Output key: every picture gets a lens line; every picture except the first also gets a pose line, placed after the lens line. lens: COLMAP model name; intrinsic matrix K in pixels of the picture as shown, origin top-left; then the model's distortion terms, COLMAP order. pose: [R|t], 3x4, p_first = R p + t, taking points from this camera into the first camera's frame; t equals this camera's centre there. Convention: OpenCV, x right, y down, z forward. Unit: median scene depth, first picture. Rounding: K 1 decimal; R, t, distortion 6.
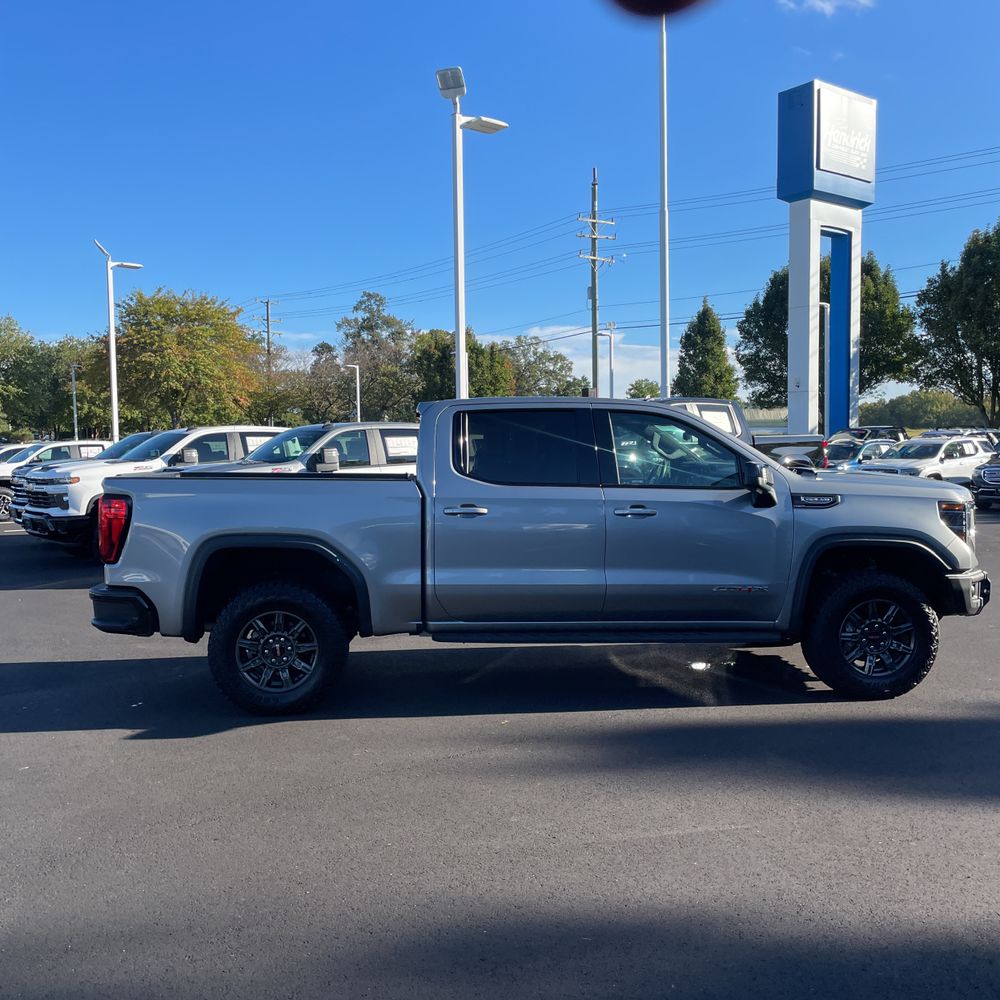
lens RADIAL K [[1018.8, 0, 496.9], [0, 1018.8, 511.2], [0, 0, 1]] dist [0.051252, 0.000000]
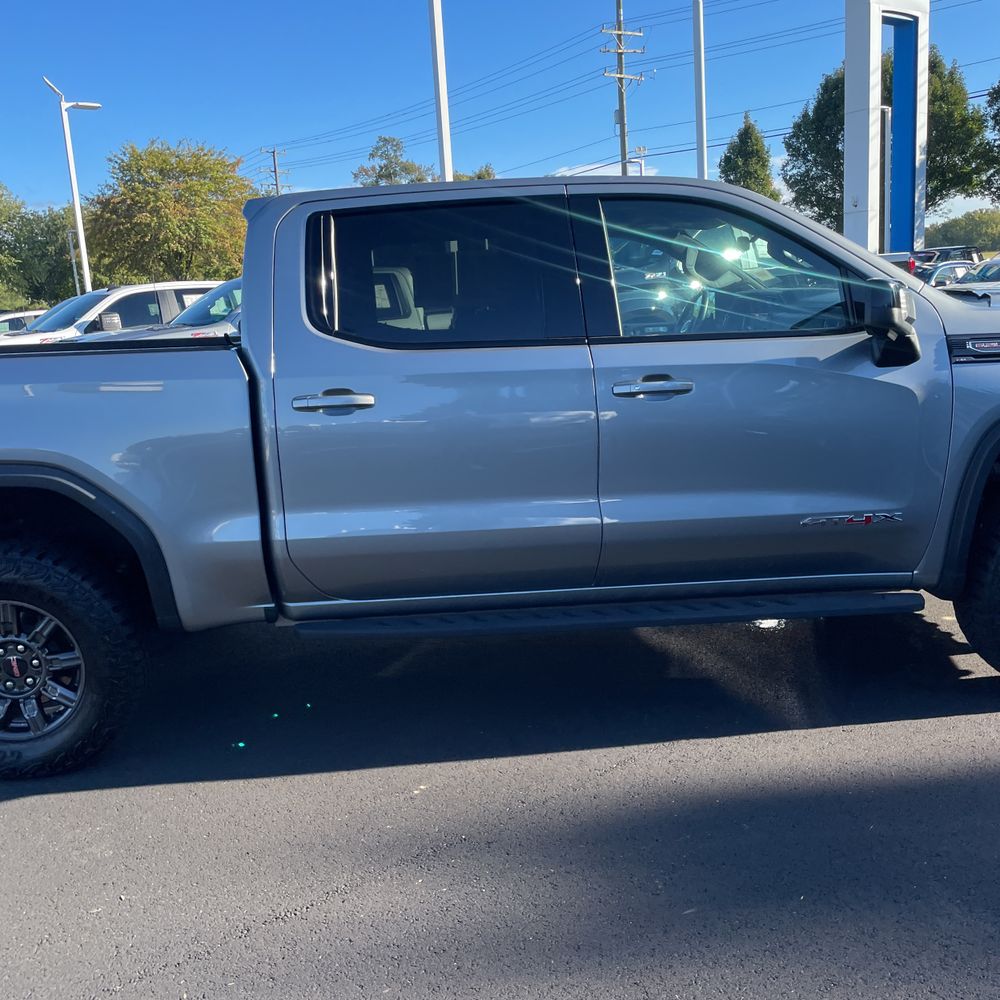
lens RADIAL K [[1018.8, 0, 487.7], [0, 1018.8, 500.8], [0, 0, 1]] dist [0.051252, 0.000000]
pose [[0.997821, -0.042582, -0.050393, 0.012569], [0.048863, 0.990205, 0.130795, -0.002471], [0.044330, -0.132973, 0.990128, 0.077873]]
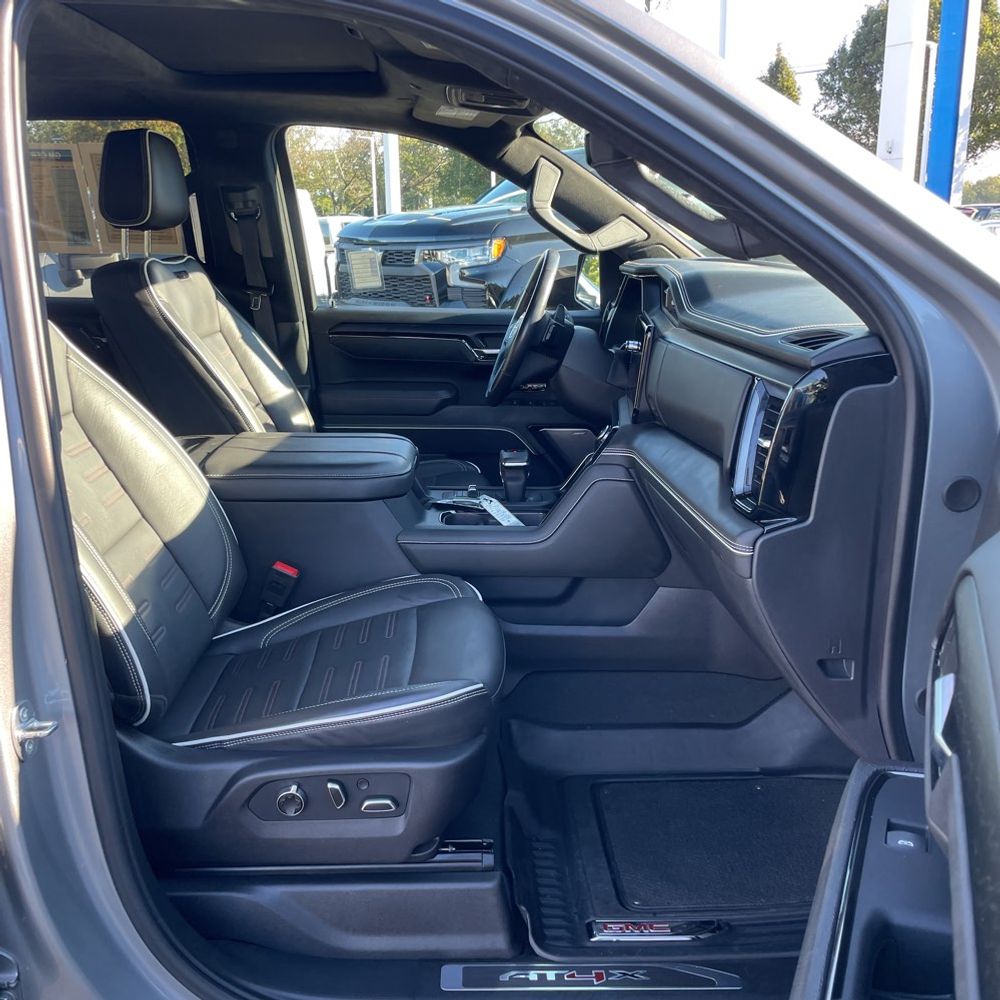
lens RADIAL K [[1018.8, 0, 506.7], [0, 1018.8, 493.4], [0, 0, 1]] dist [0.051252, 0.000000]
pose [[0.998922, 0.011928, -0.044869, 0.036762], [-0.003491, 0.982996, 0.183593, -0.008143], [0.046295, -0.183239, 0.981978, 0.154212]]
